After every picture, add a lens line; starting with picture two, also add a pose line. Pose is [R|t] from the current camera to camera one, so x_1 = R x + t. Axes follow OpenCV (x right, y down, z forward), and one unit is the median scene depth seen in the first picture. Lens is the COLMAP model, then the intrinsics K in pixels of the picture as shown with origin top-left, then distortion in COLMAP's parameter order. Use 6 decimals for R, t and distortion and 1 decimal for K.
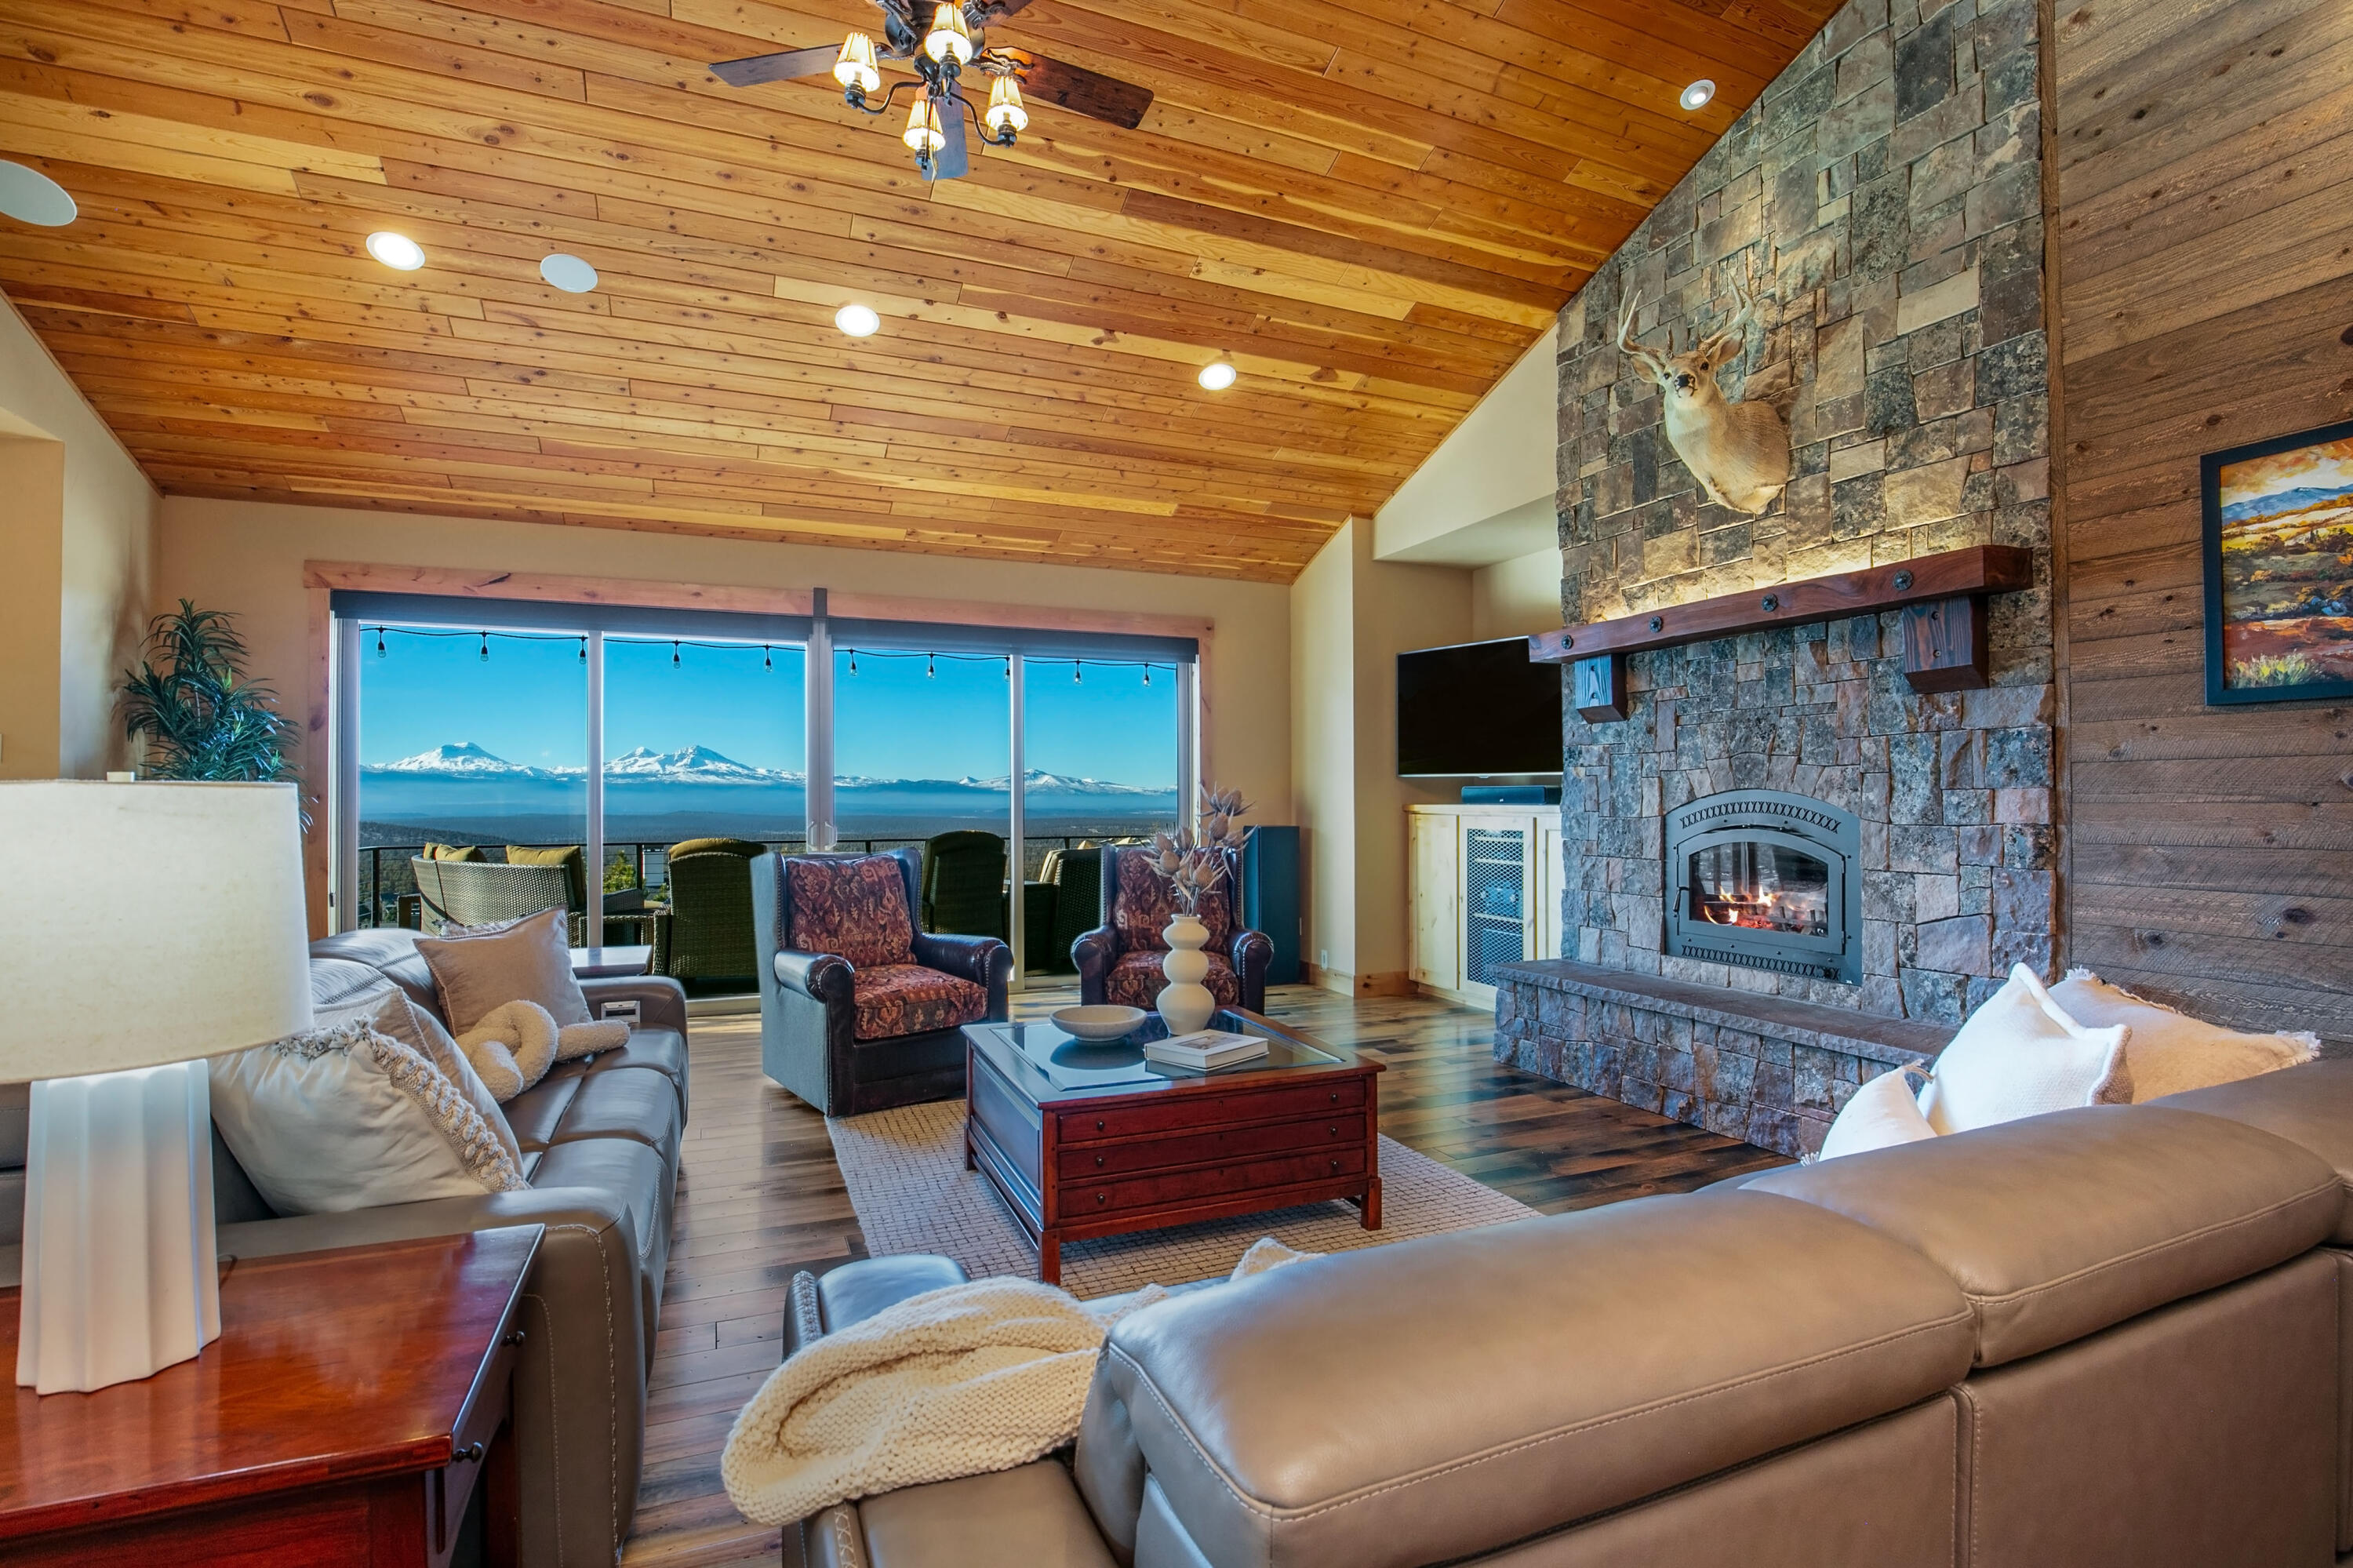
lens RADIAL K [[1078.6, 0, 1176.5], [0, 1078.6, 784.0], [0, 0, 1]] dist [-0.033318, 0.009163]
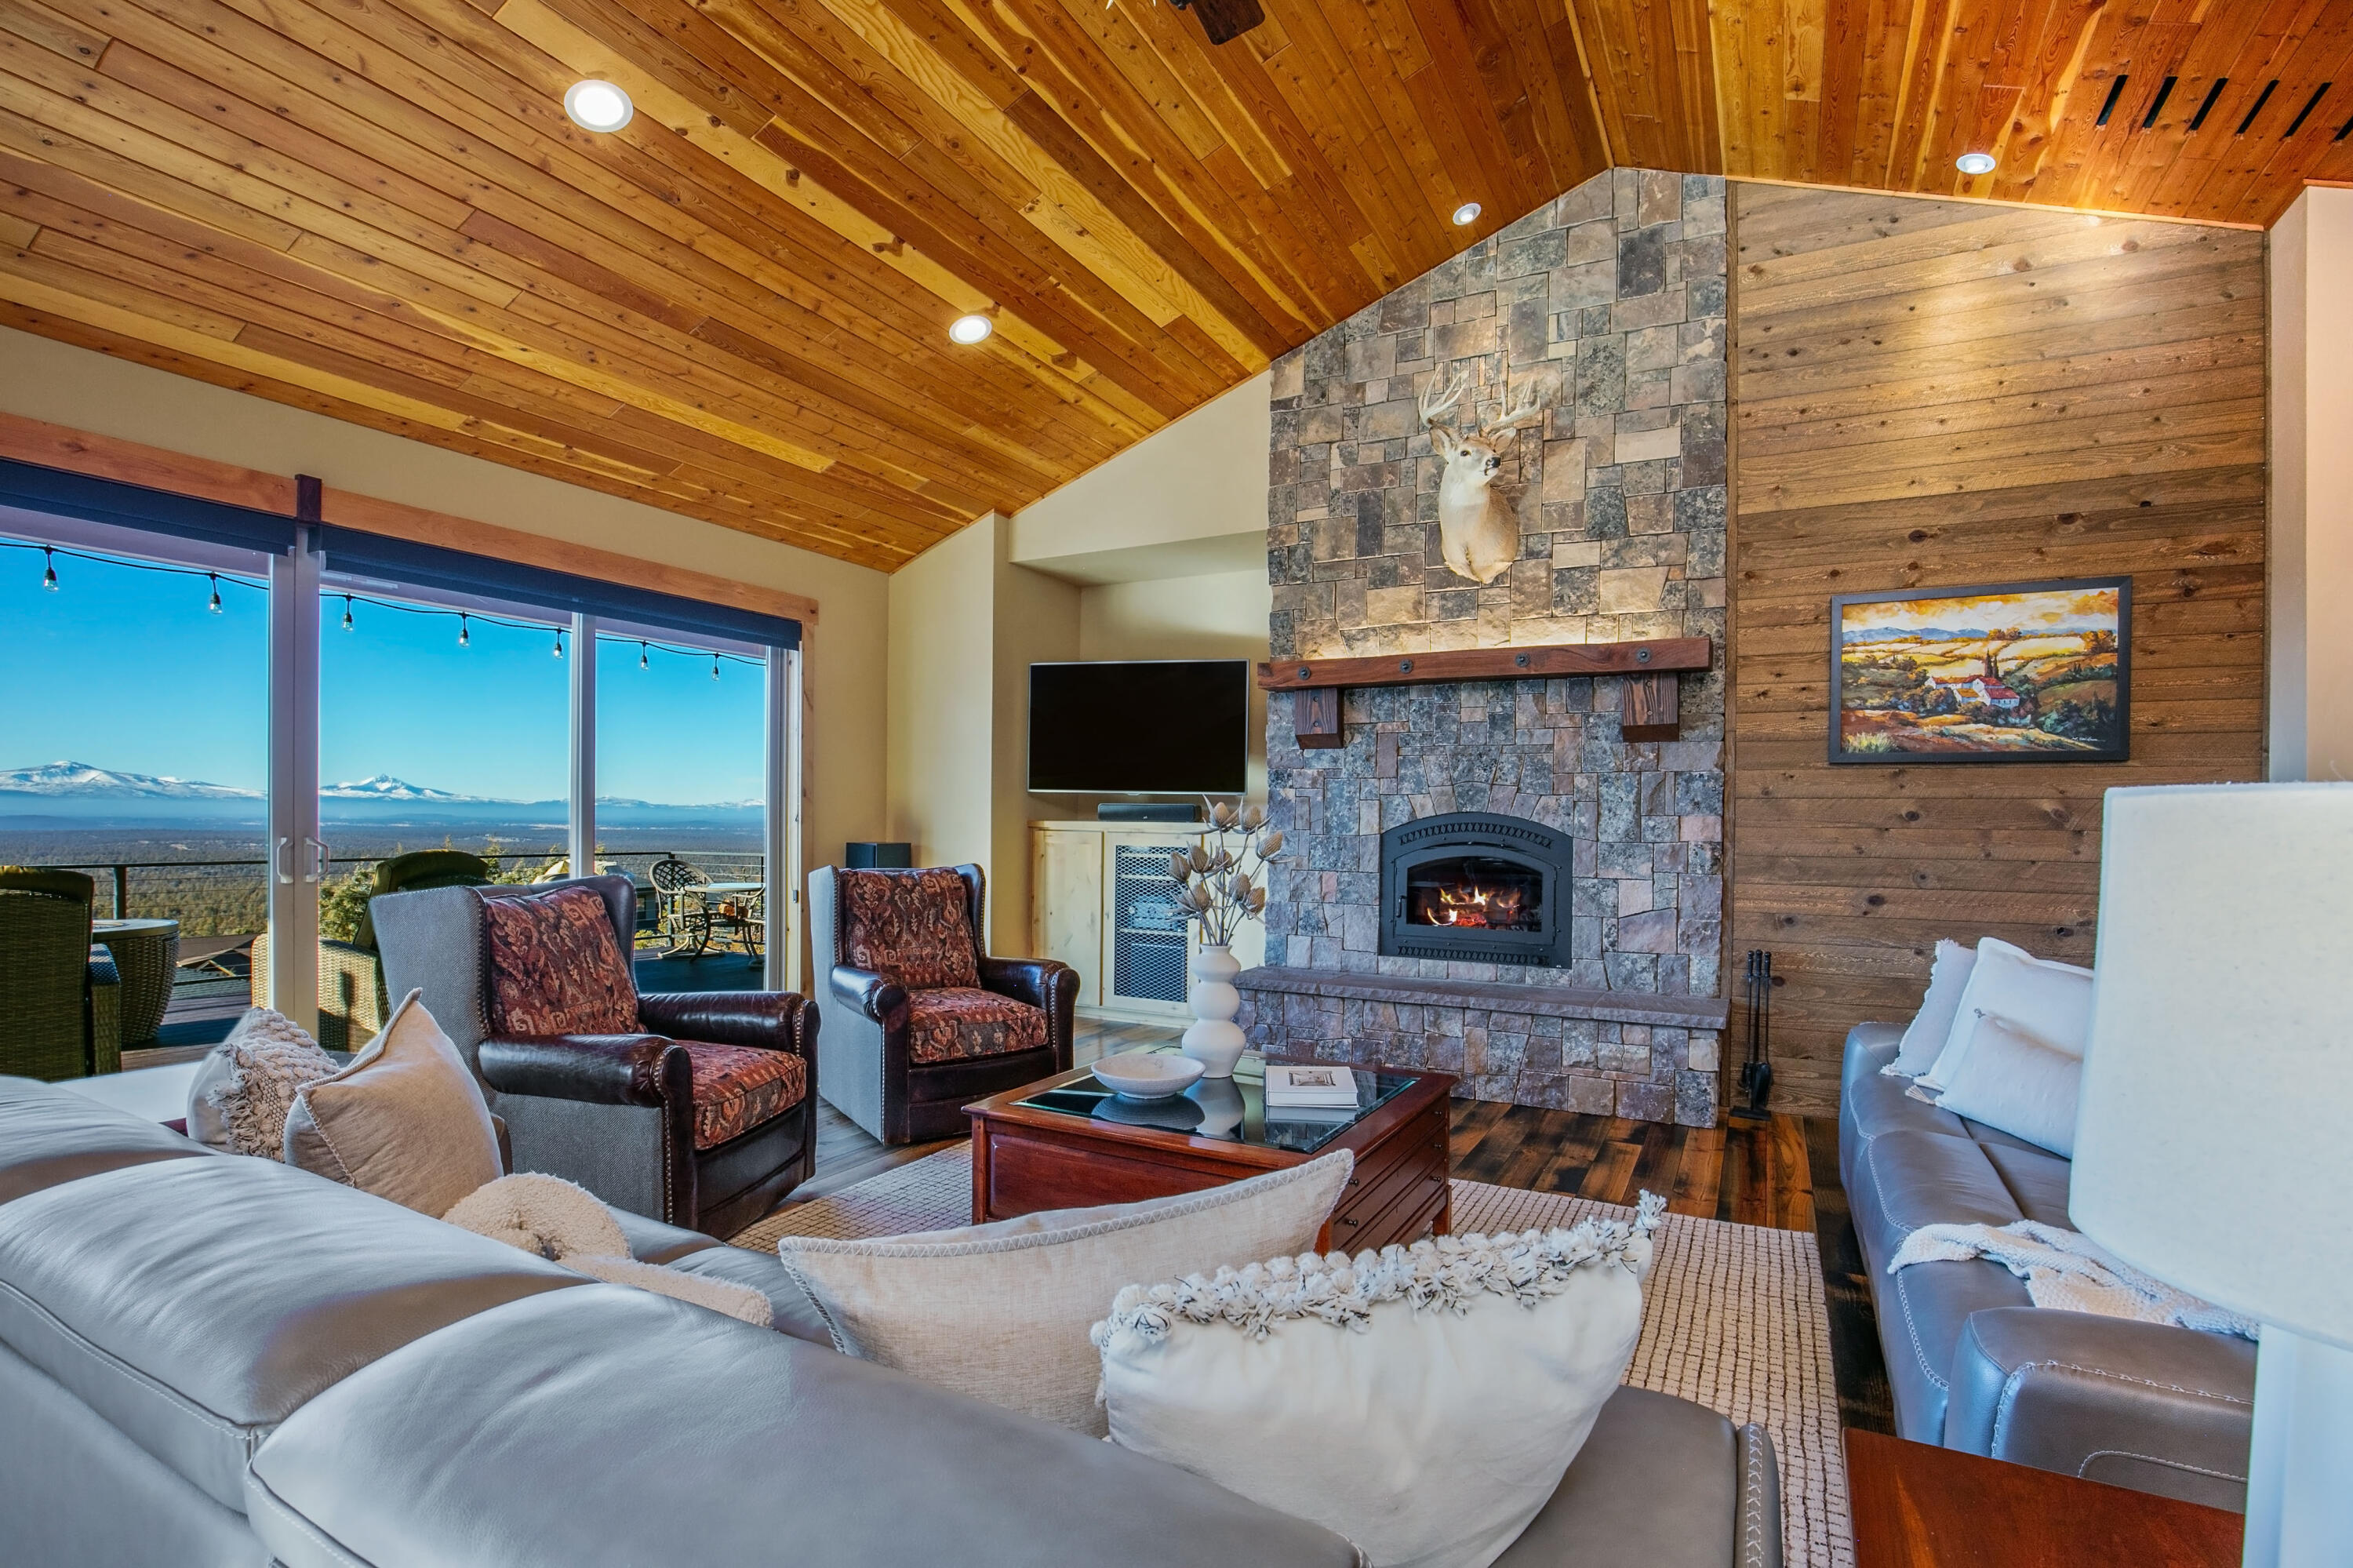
lens RADIAL K [[1091.7, 0, 1171.3], [0, 1091.7, 819.6], [0, 0, 1]] dist [-0.021657, 0.000119]
pose [[0.782792, 0.010104, 0.622201, -0.525837], [-0.022584, 0.999671, 0.012180, 0.006187], [-0.621874, -0.023587, 0.782762, 0.273341]]
